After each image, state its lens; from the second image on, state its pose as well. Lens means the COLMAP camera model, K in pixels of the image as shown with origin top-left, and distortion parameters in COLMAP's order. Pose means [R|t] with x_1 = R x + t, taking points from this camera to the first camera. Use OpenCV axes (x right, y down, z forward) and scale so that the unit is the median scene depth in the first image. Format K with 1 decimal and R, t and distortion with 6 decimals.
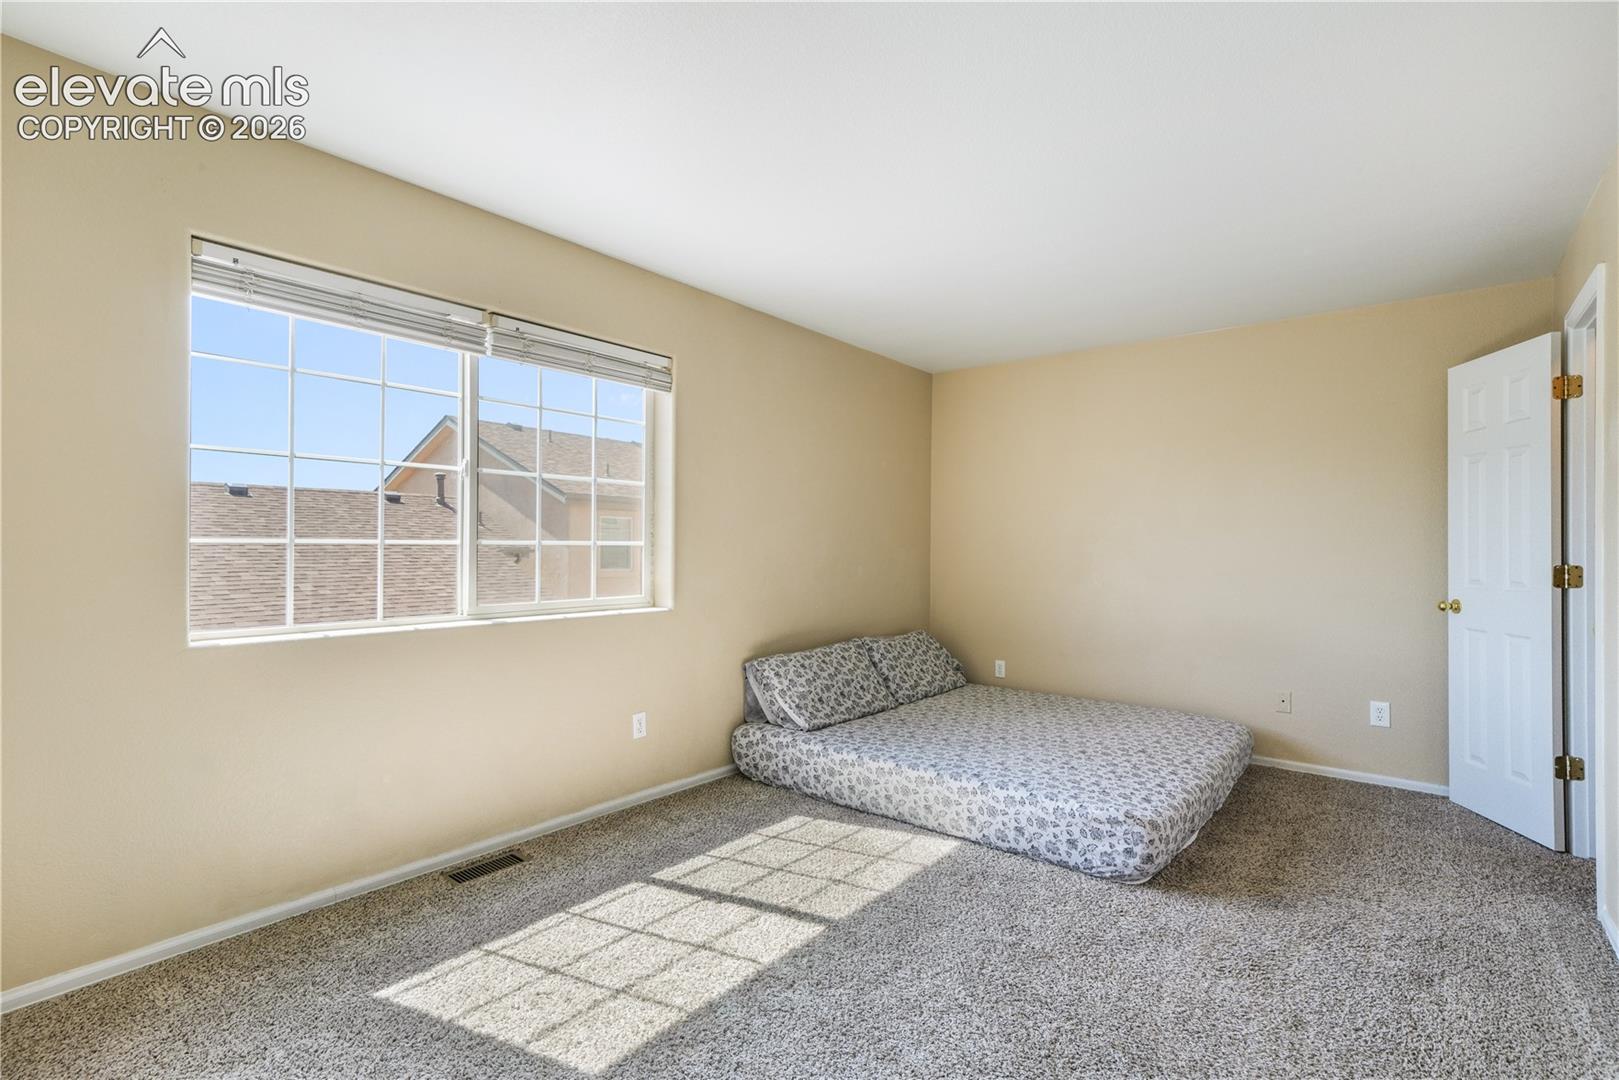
lens RADIAL K [[752.6, 0, 809.5], [0, 752.6, 540.0], [0, 0, 1]] dist [0.017970, 0.000812]
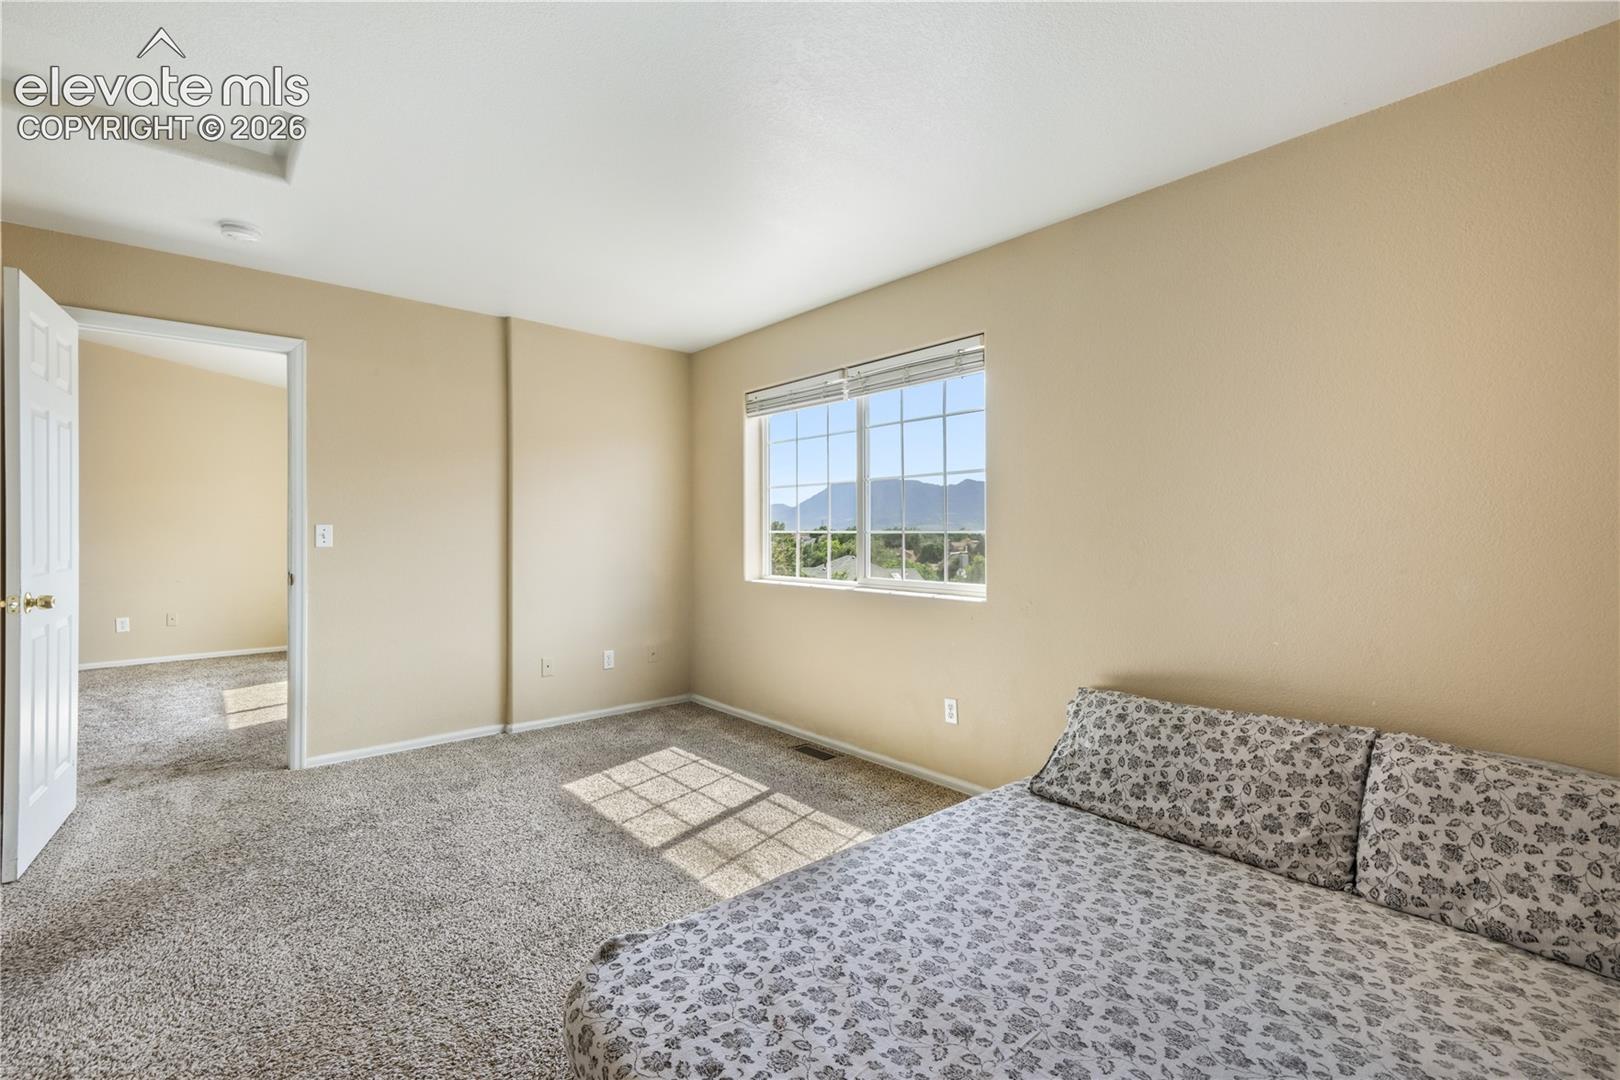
lens RADIAL K [[706.7, 0, 811.0], [0, 706.7, 527.1], [0, 0, 1]] dist [-0.000109, 0.005513]
pose [[-0.159690, -0.015080, -0.987052, 0.730989], [0.005487, 0.999854, -0.016163, 0.012691], [0.987152, -0.007997, -0.159584, 0.946674]]
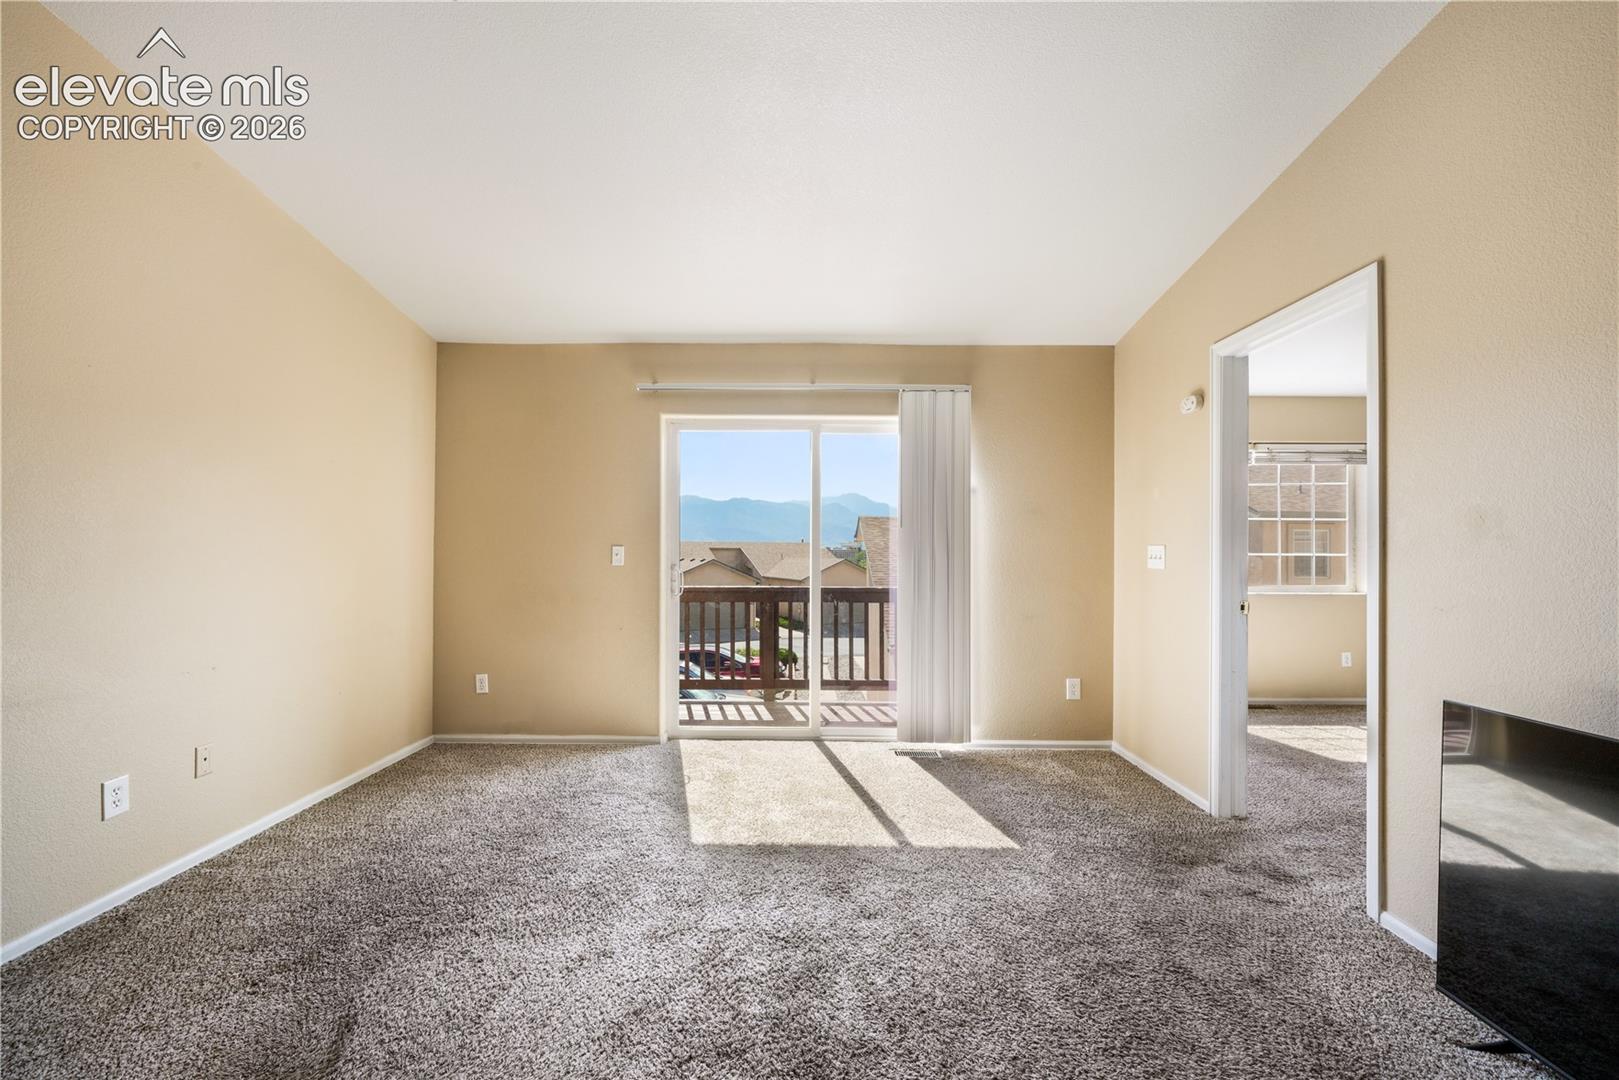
lens RADIAL K [[662.5, 0, 805.9], [0, 662.5, 545.9], [0, 0, 1]] dist [-0.000054, 0.001251]
pose [[0.625564, -0.012347, -0.780075, 0.185019], [0.006597, 0.999923, -0.010536, -0.007327], [0.780145, 0.001445, 0.625597, -0.903531]]
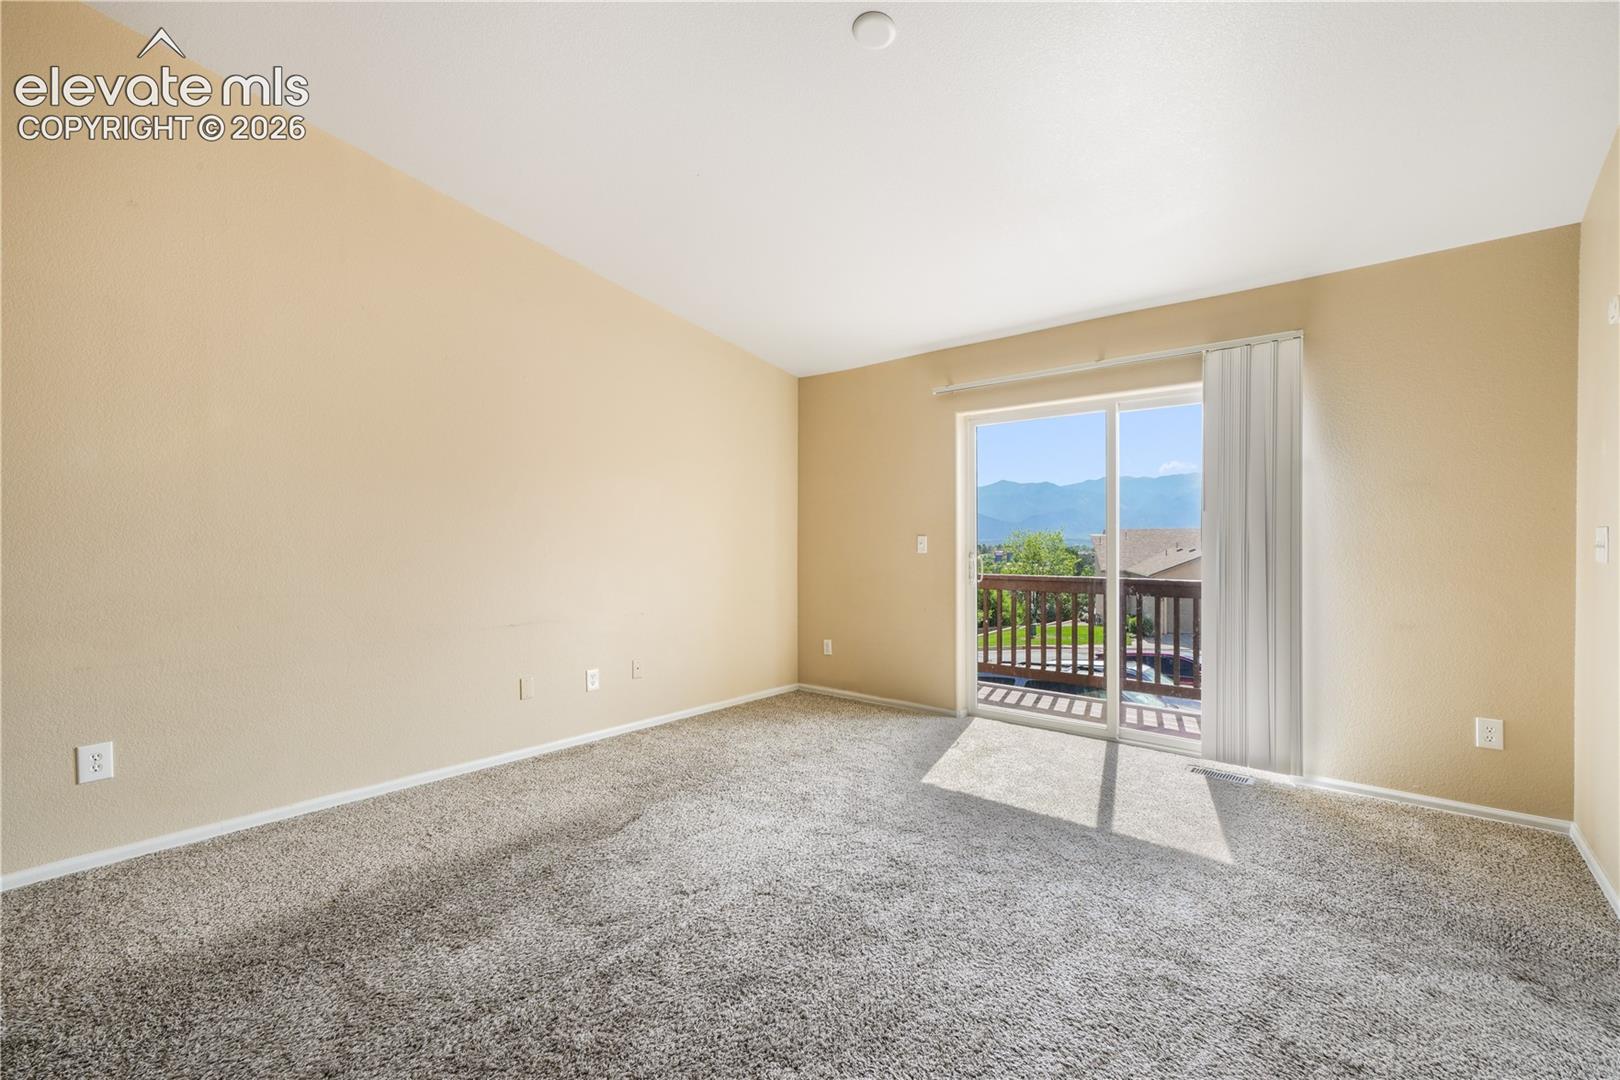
lens RADIAL K [[705.9, 0, 799.8], [0, 705.9, 545.0], [0, 0, 1]] dist [-0.000272, 0.005771]
pose [[-0.030102, -0.001424, -0.999546, 0.465697], [0.008845, 0.999959, -0.001691, -0.003291], [0.999508, -0.008892, -0.030088, -0.630866]]
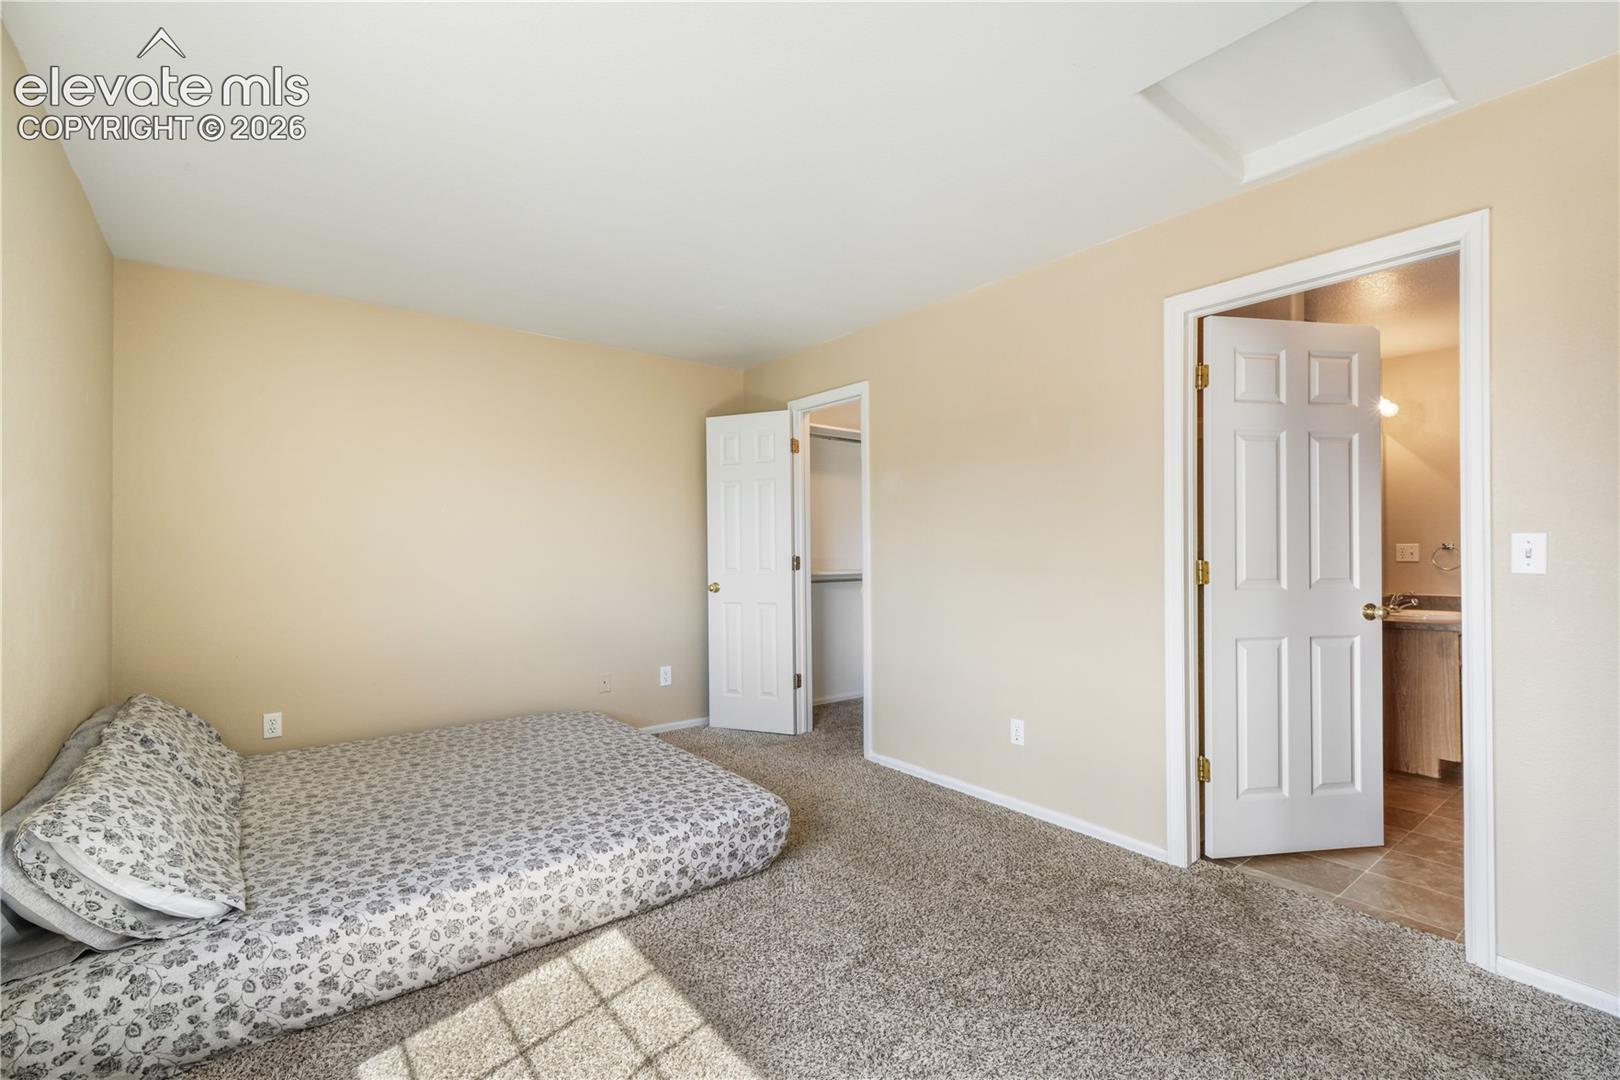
lens RADIAL K [[705.9, 0, 799.8], [0, 705.9, 545.0], [0, 0, 1]] dist [-0.000272, 0.005771]
pose [[0.237758, -0.003616, 0.971318, -0.392802], [-0.001326, 0.999991, 0.004048, 0.002162], [-0.971323, -0.002251, 0.237752, 0.548544]]
